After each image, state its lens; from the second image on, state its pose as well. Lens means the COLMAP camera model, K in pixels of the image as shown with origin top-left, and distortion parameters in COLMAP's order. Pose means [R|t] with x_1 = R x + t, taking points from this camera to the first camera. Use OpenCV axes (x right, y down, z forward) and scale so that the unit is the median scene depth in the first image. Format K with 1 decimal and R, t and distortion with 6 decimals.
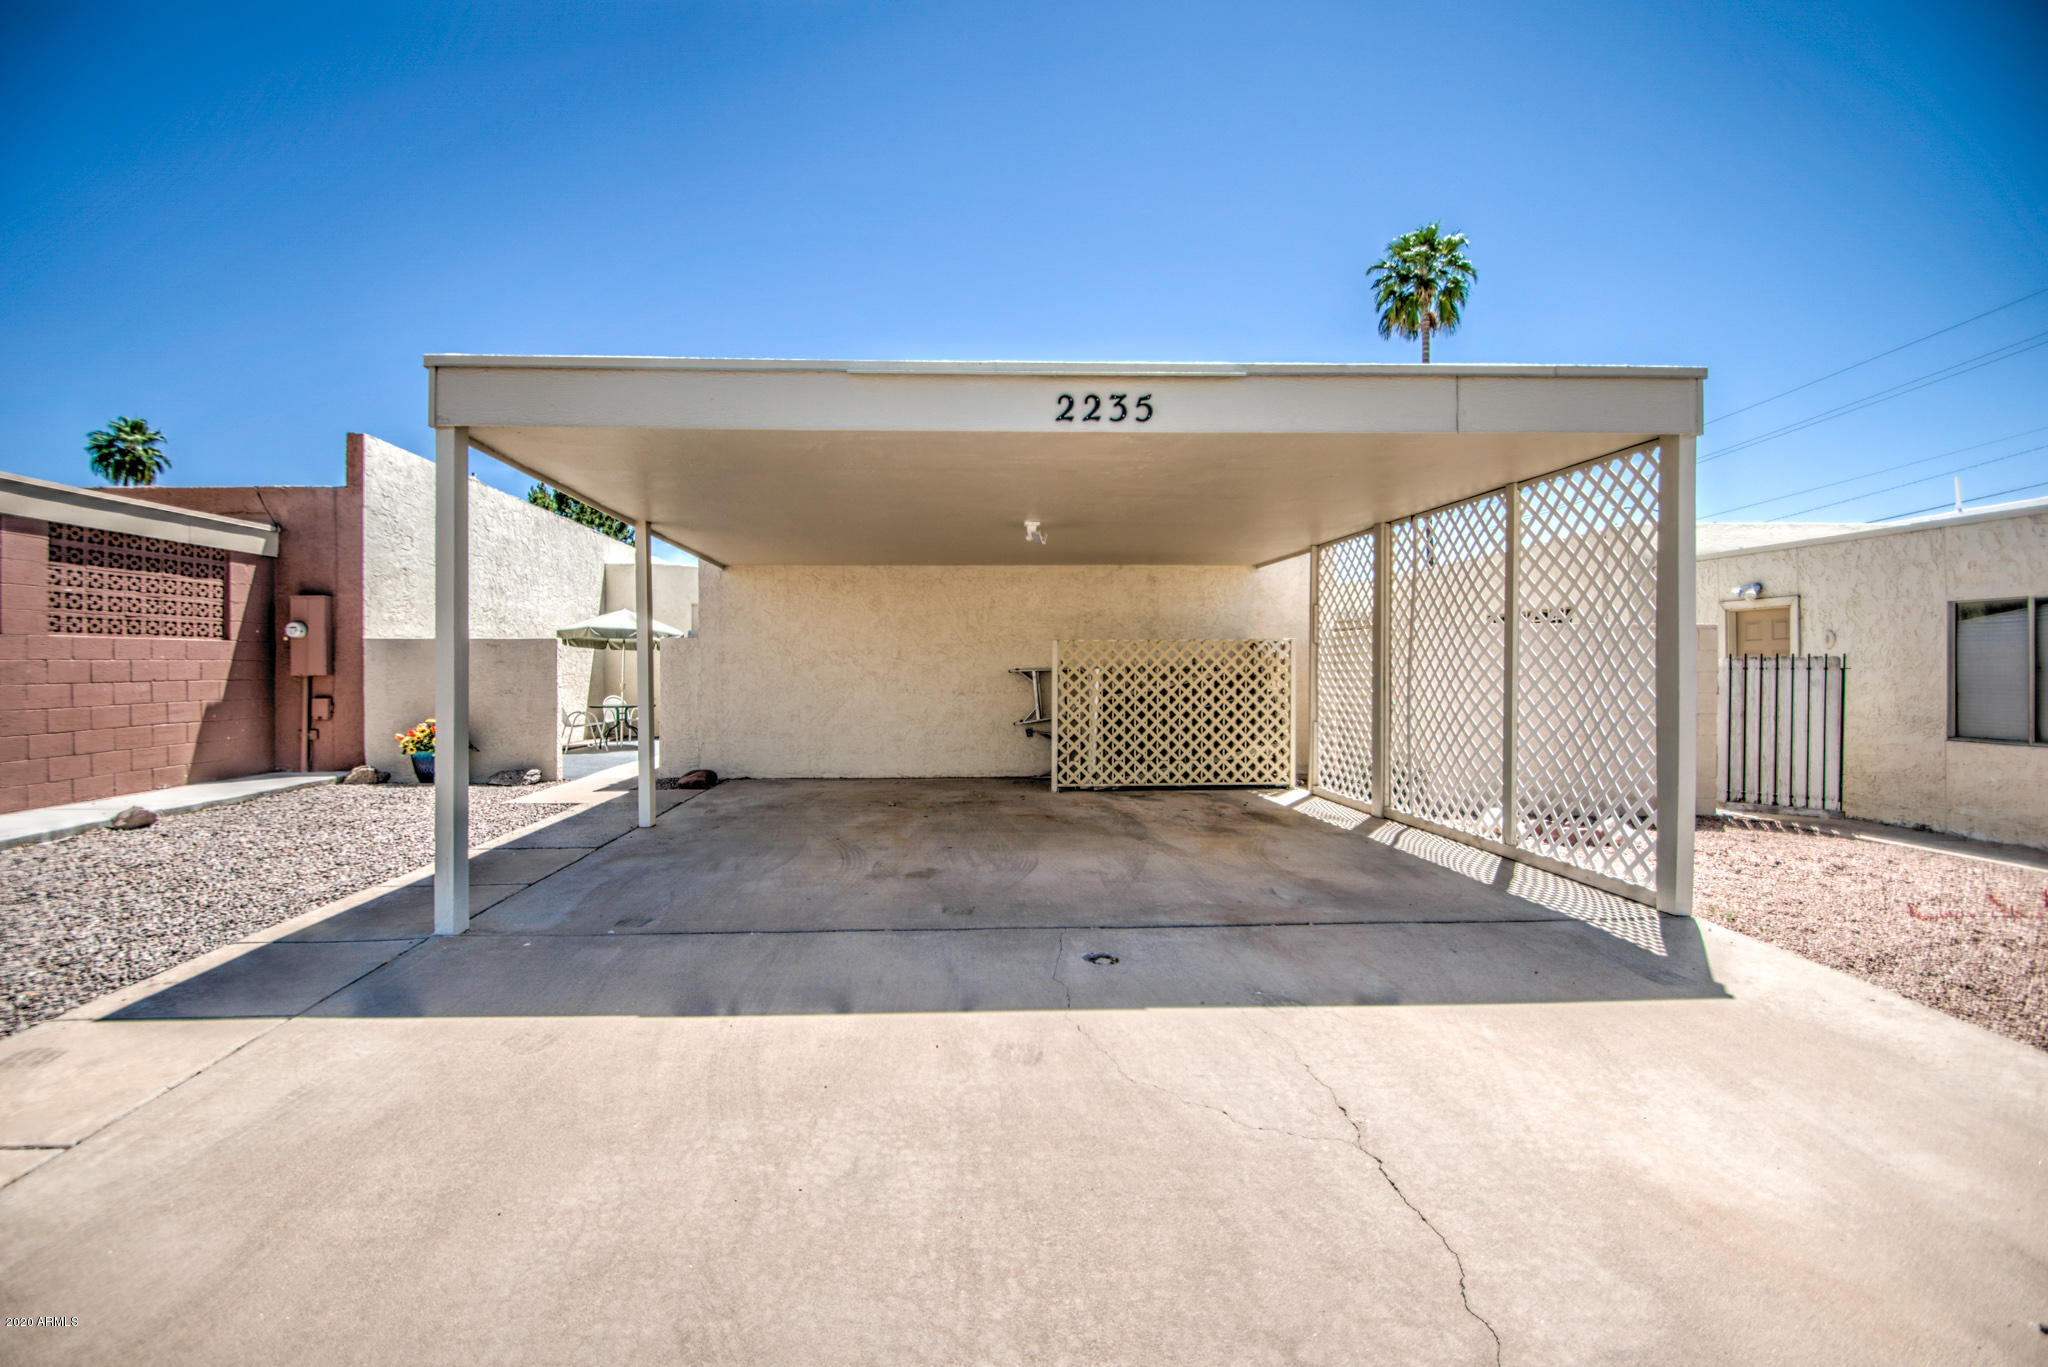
lens RADIAL K [[925.3, 0, 1026.6], [0, 925.3, 683.3], [0, 0, 1]] dist [0.003663, 0.000122]
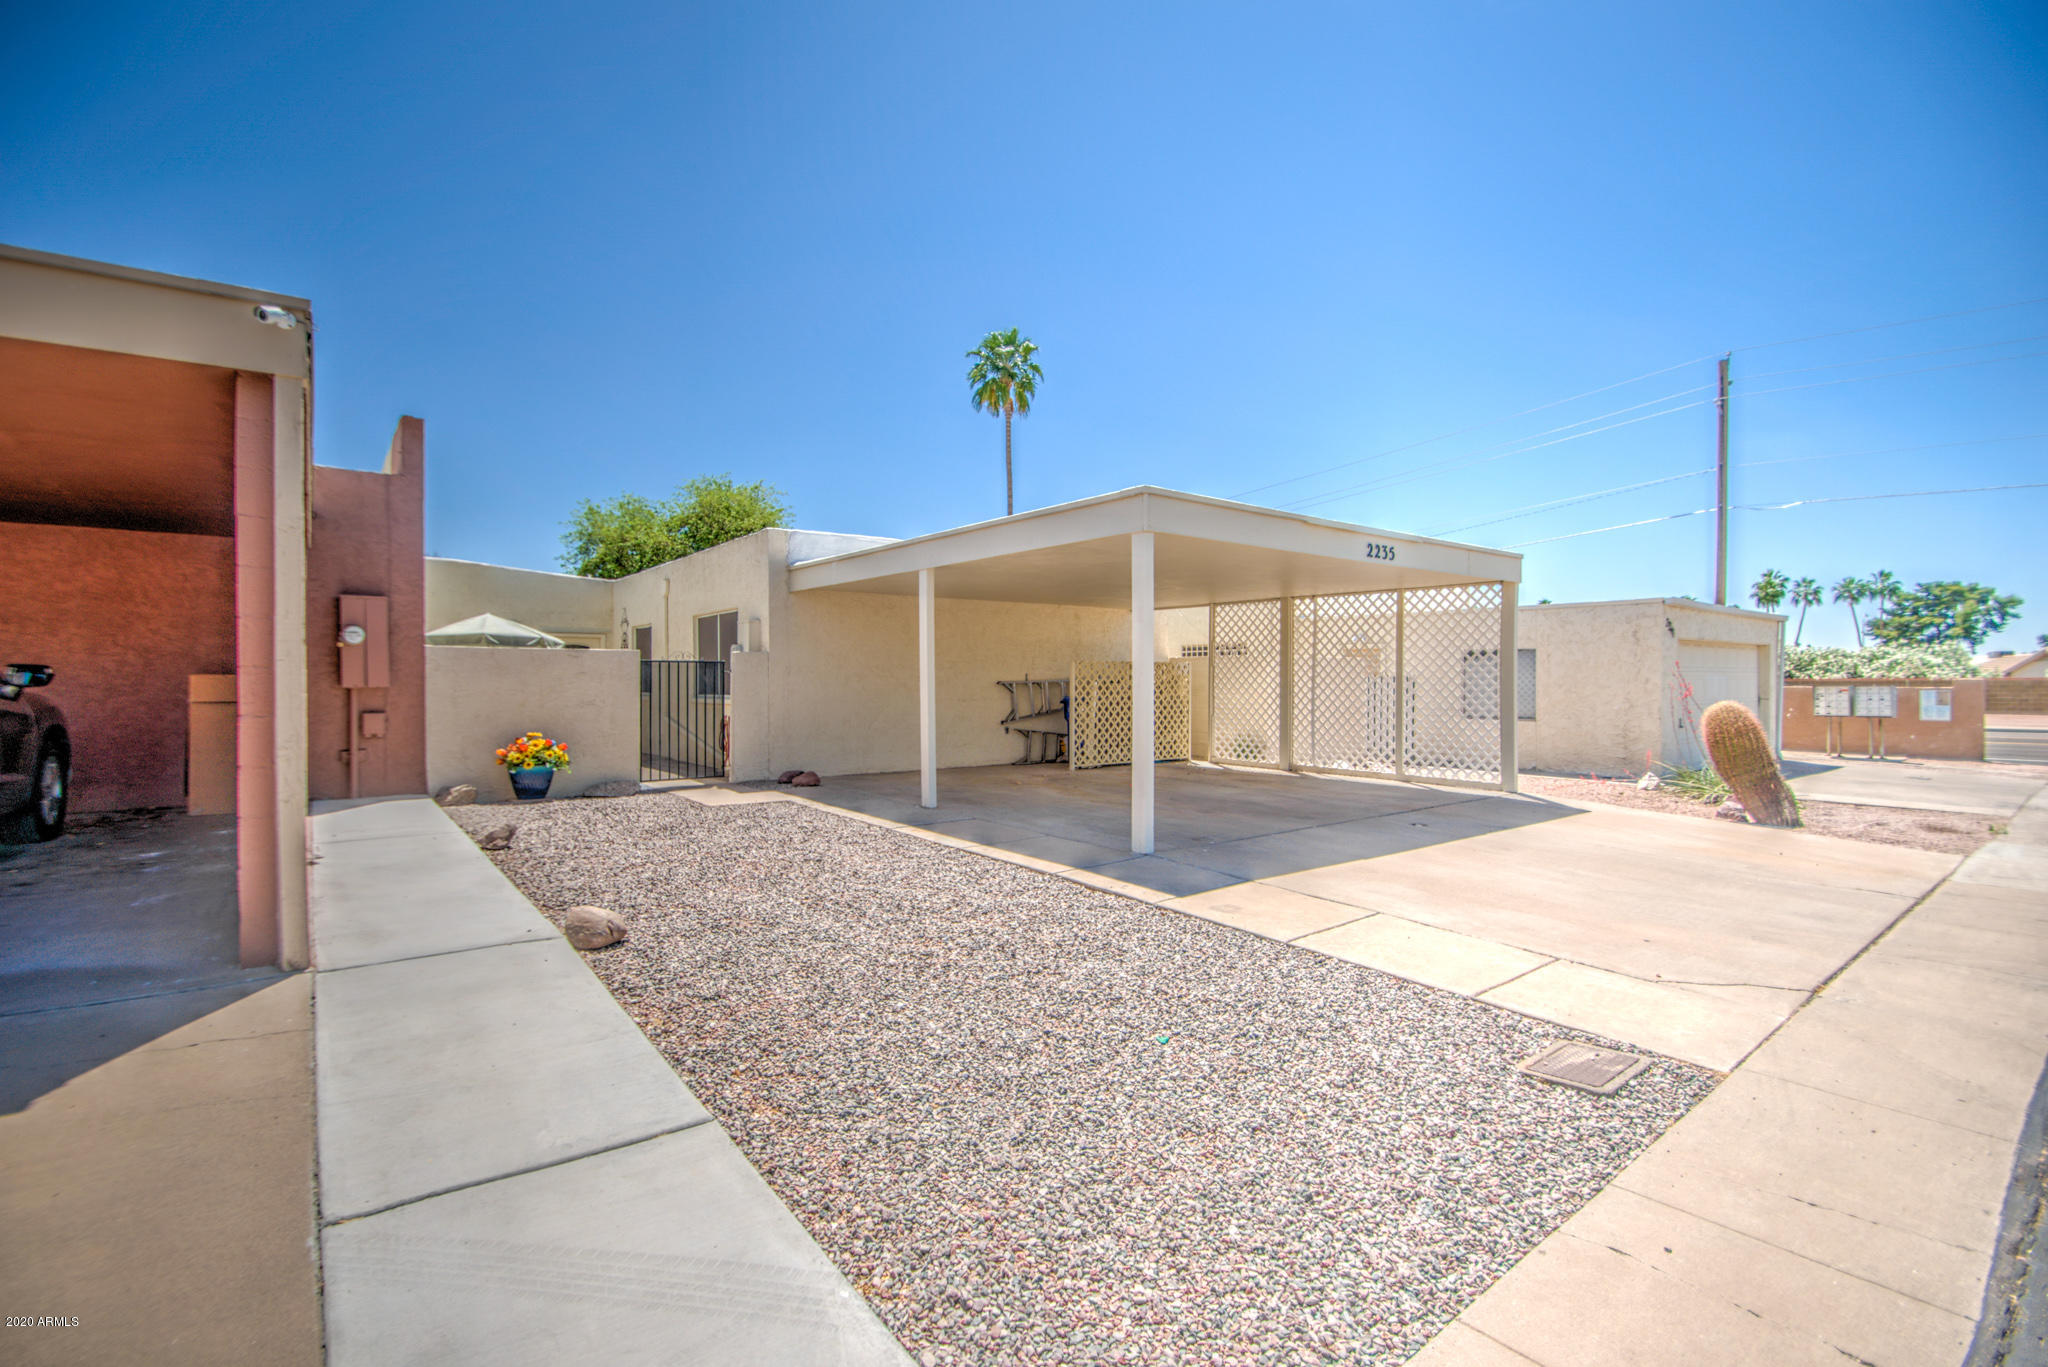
lens RADIAL K [[925.3, 0, 1010.0], [0, 925.3, 682.7], [0, 0, 1]] dist [0.003663, 0.000122]
pose [[0.812859, 0.001105, 0.582460, -0.777965], [0.004004, 0.999964, -0.007485, -0.003548], [-0.582447, 0.008417, 0.812825, -0.063679]]
